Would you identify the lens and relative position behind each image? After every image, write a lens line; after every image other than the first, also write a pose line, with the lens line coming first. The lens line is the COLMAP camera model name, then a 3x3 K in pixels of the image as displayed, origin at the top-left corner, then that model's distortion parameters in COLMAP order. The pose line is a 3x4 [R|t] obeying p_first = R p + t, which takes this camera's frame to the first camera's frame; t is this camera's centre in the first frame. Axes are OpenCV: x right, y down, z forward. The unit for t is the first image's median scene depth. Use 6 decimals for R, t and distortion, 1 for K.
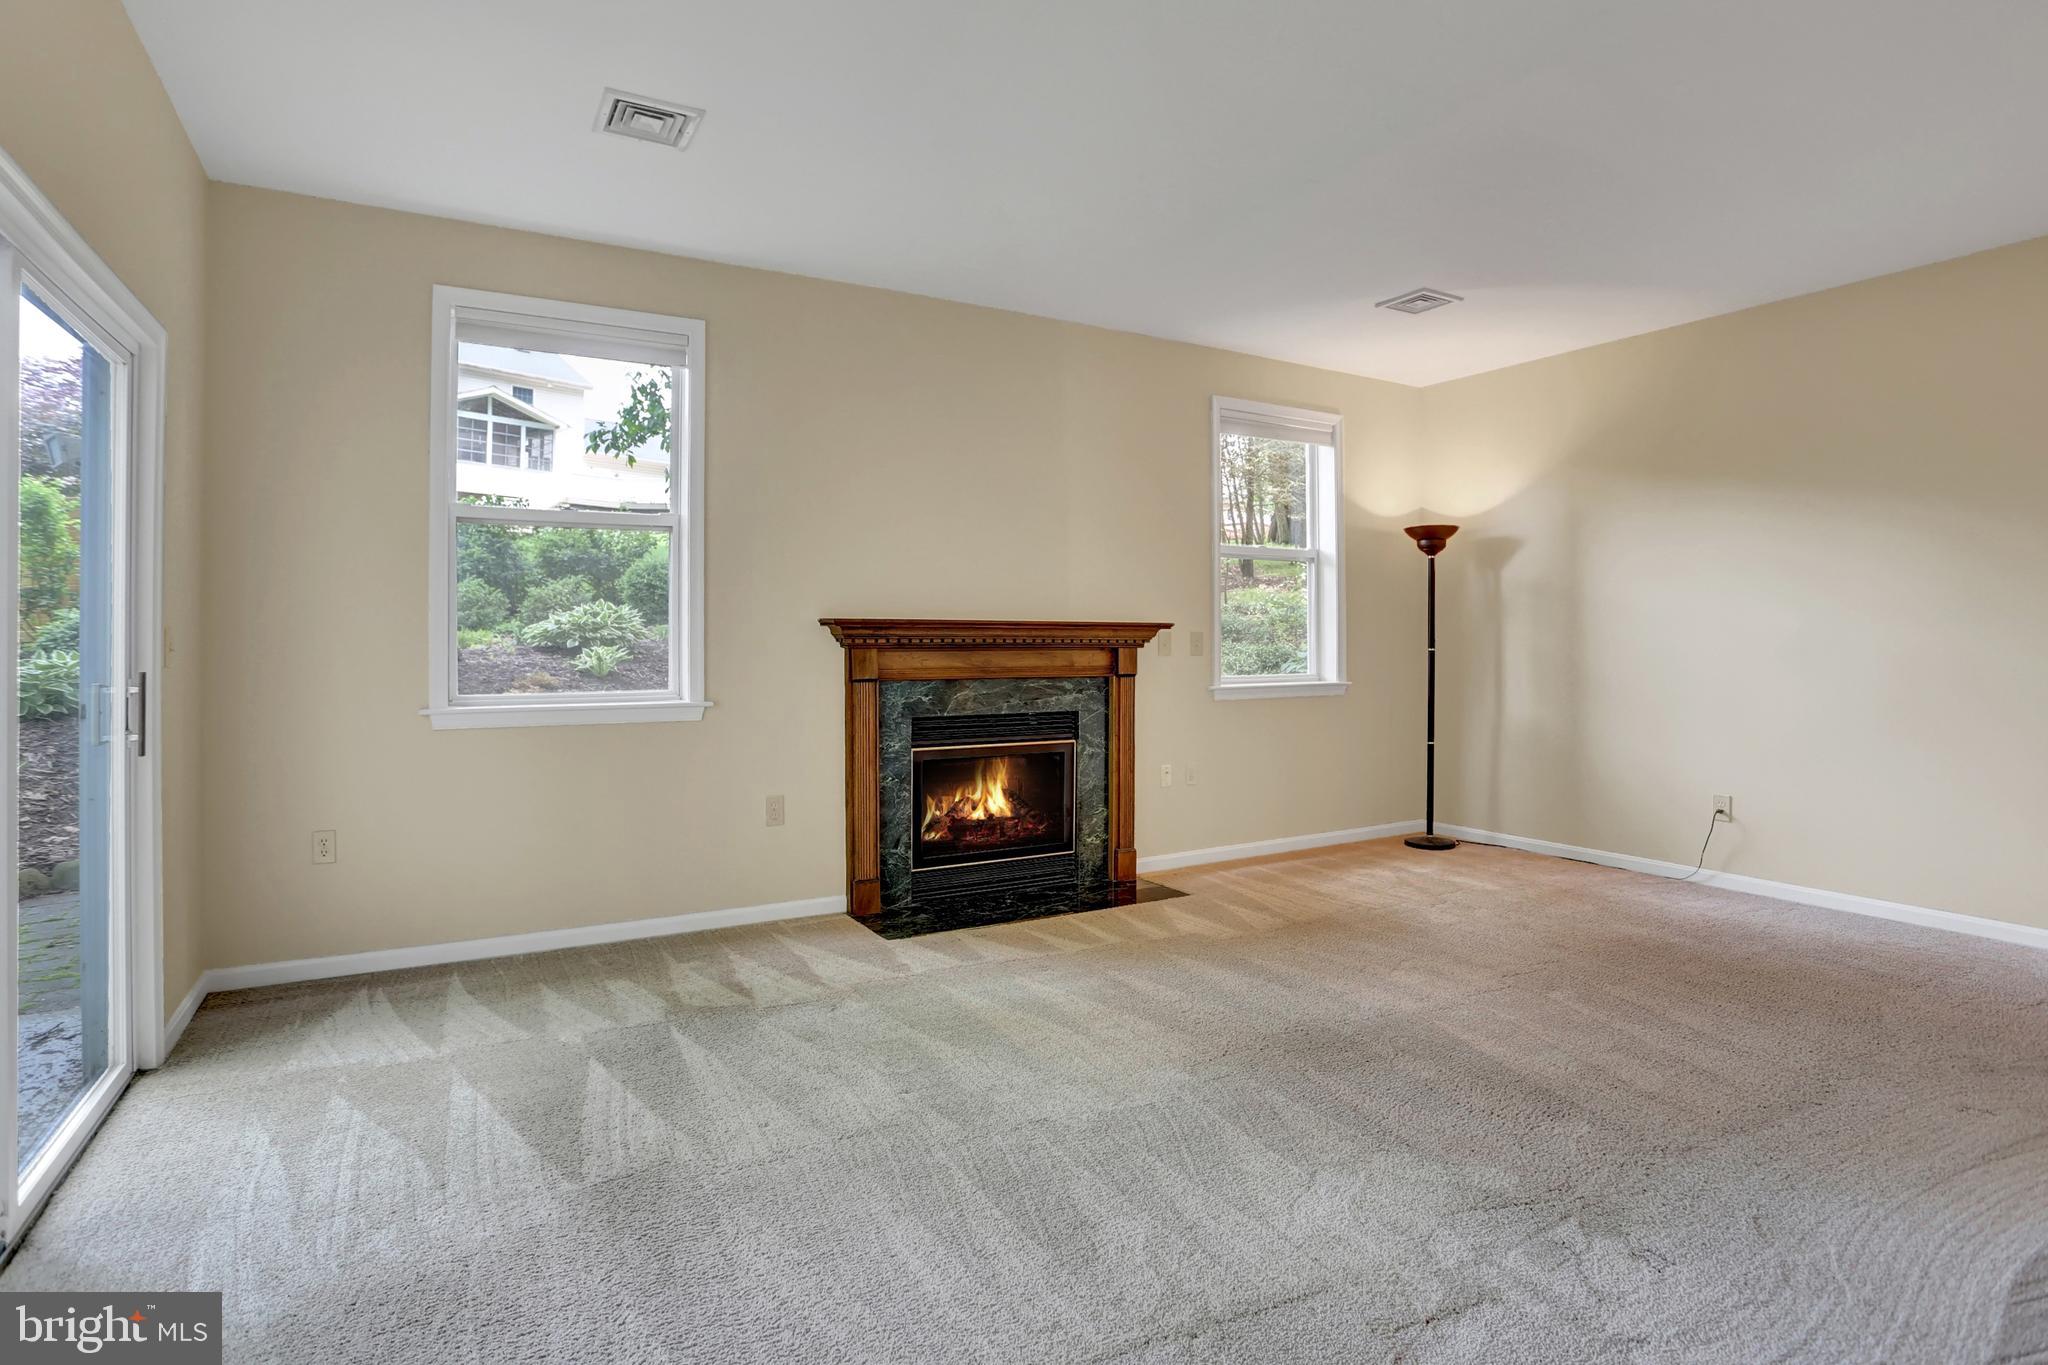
lens RADIAL K [[1046.5, 0, 1009.2], [0, 1046.5, 674.9], [0, 0, 1]] dist [-0.081128, 0.037567]
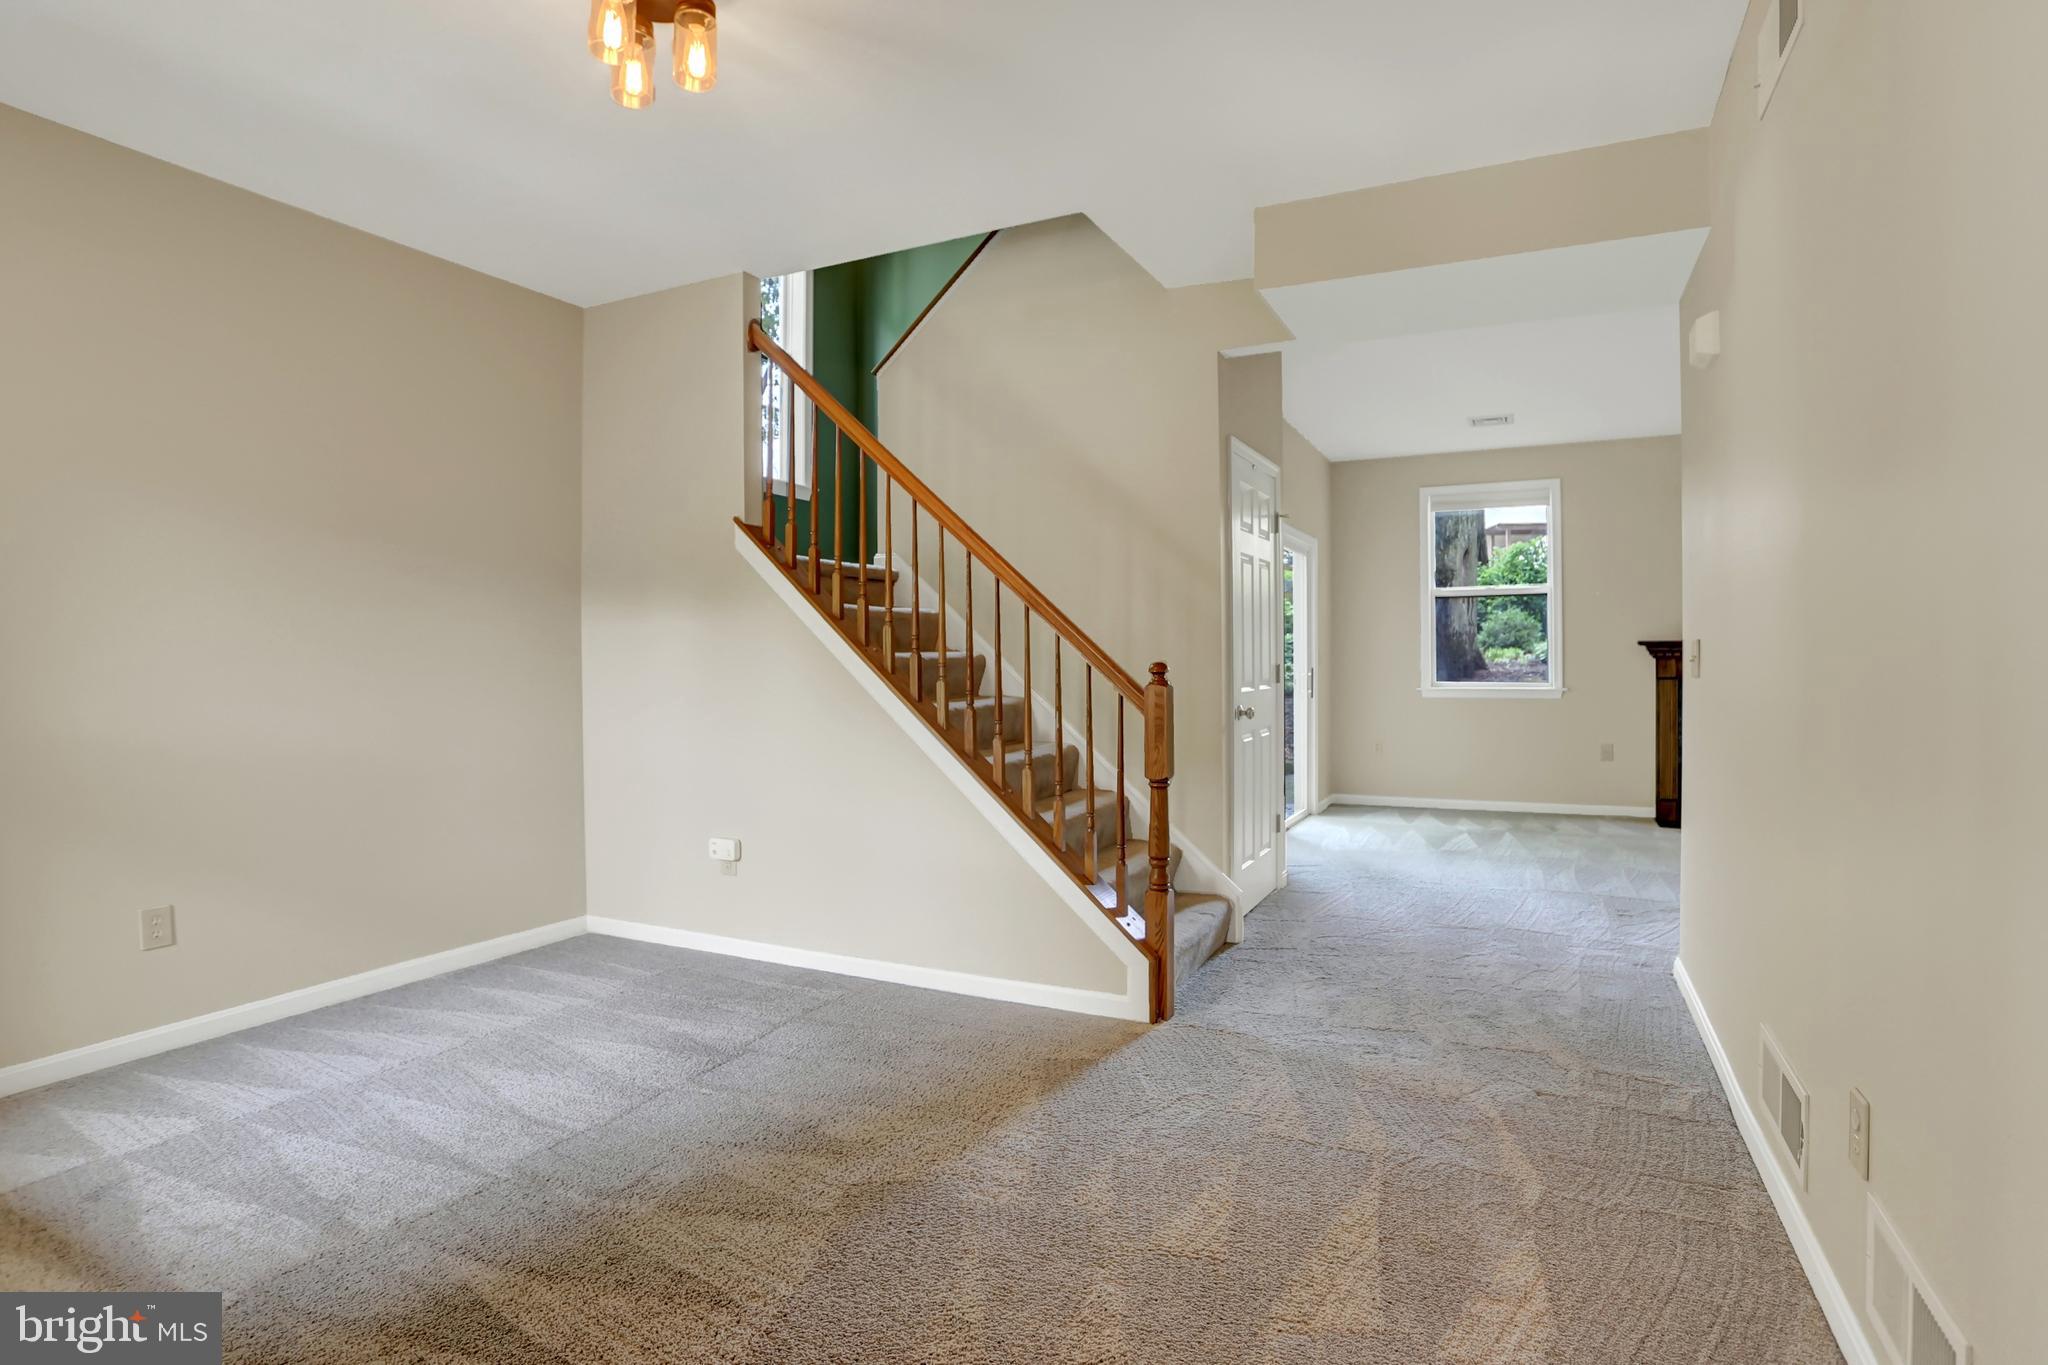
lens RADIAL K [[1046.5, 0, 1009.2], [0, 1046.5, 674.9], [0, 0, 1]] dist [-0.081128, 0.037567]
pose [[0.540684, 0.000512, -0.841226, 0.590710], [-0.010947, 0.999919, -0.006428, 0.019971], [0.841155, 0.012685, 0.540646, -0.676727]]
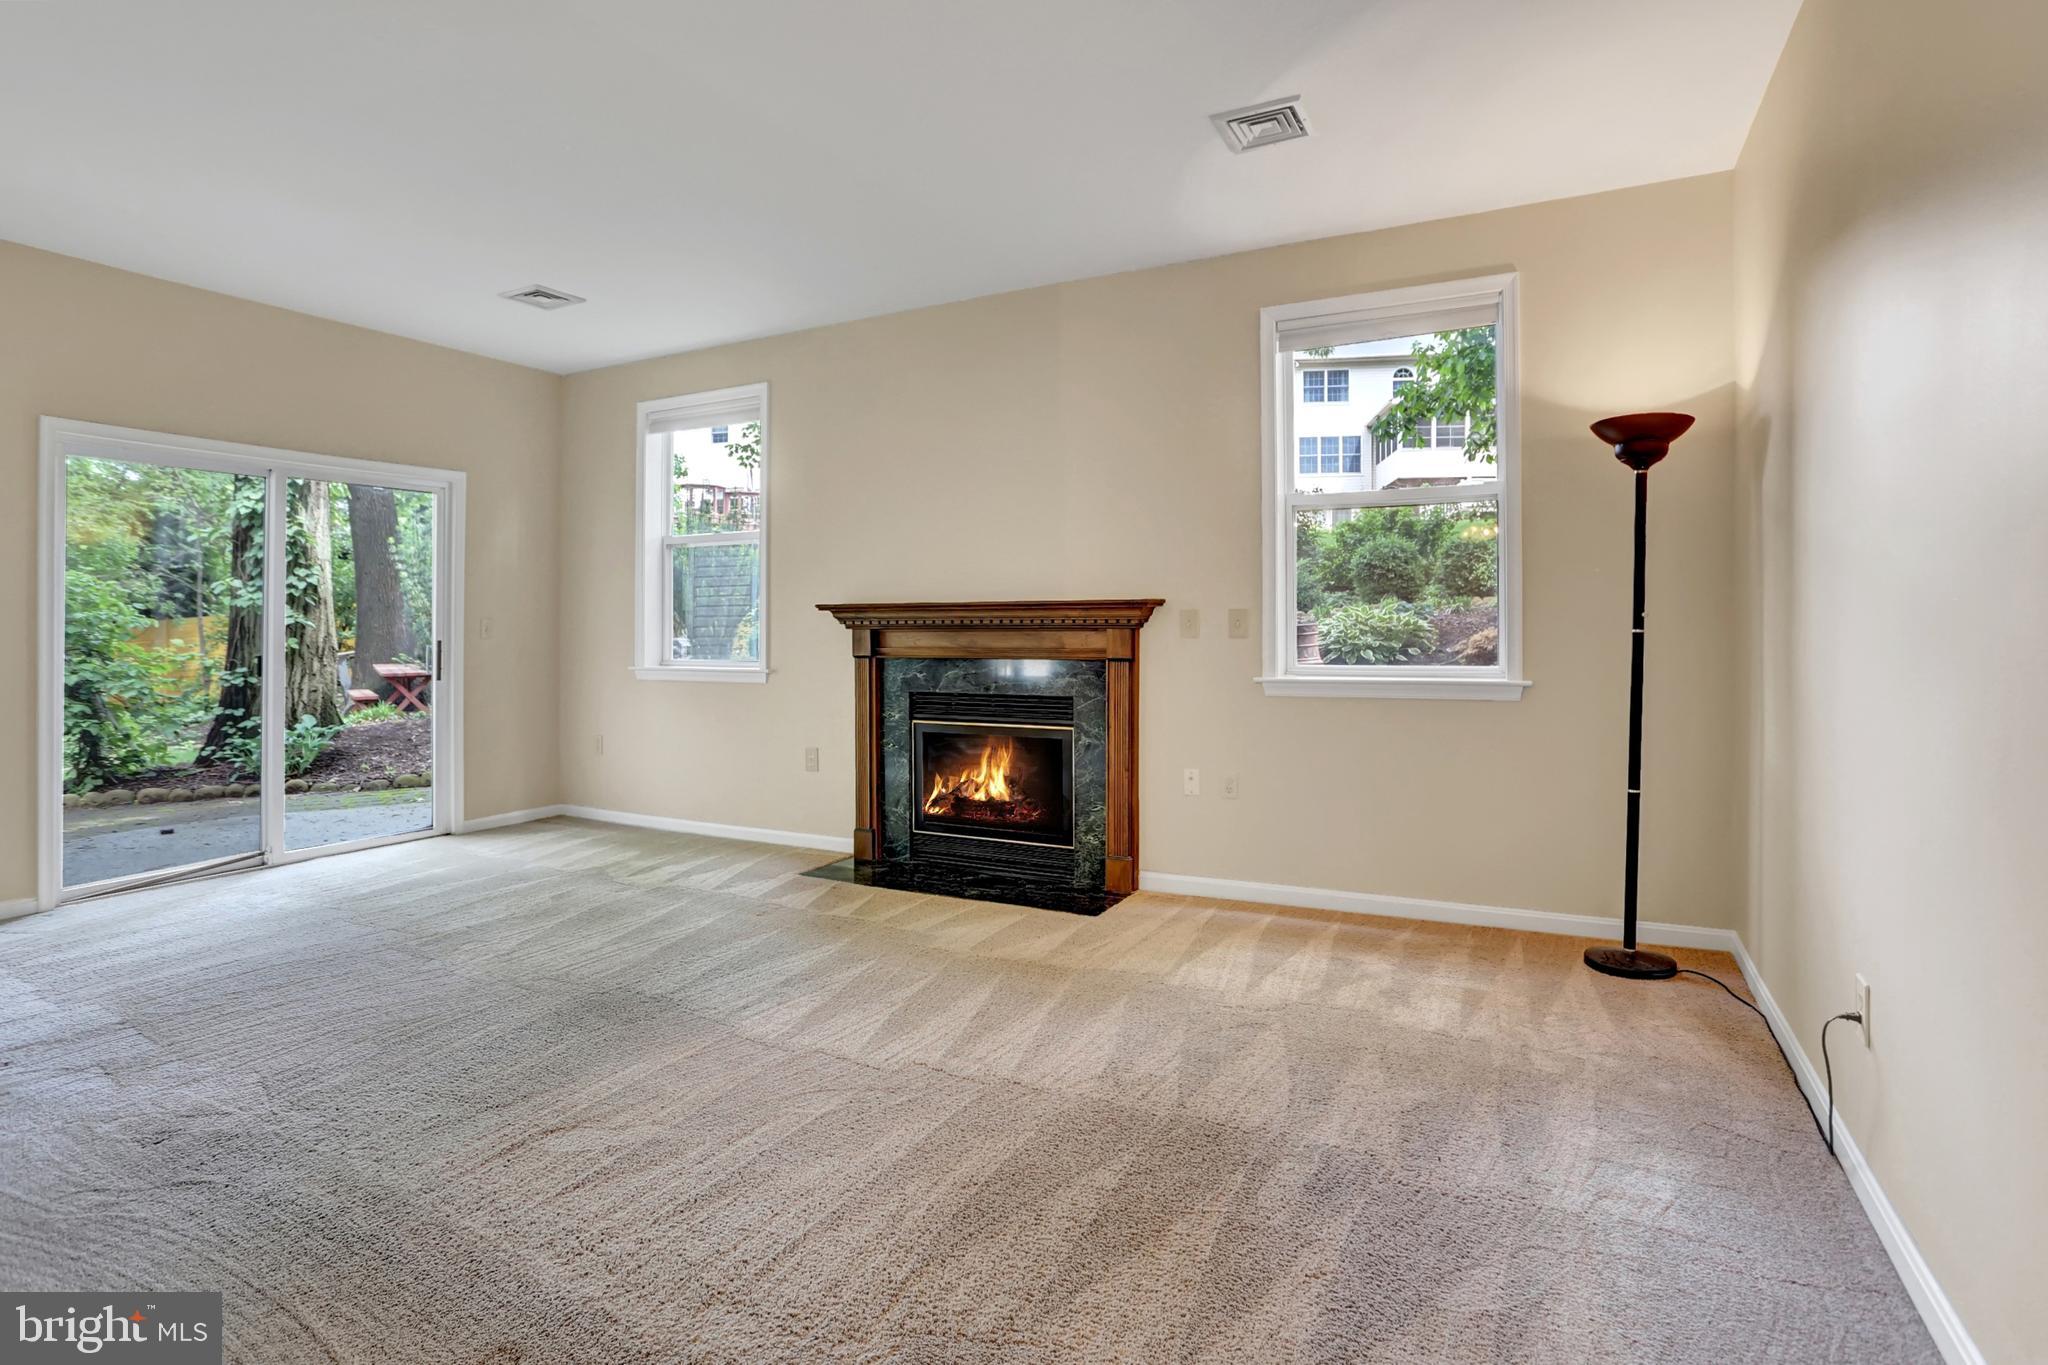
lens RADIAL K [[1025.2, 0, 1027.2], [0, 1025.2, 660.0], [0, 0, 1]] dist [-0.070506, 0.032128]
pose [[0.549495, 0.026092, -0.835090, 0.826756], [-0.020136, 0.999635, 0.017983, -0.013995], [0.835255, 0.006934, 0.549820, 0.482004]]
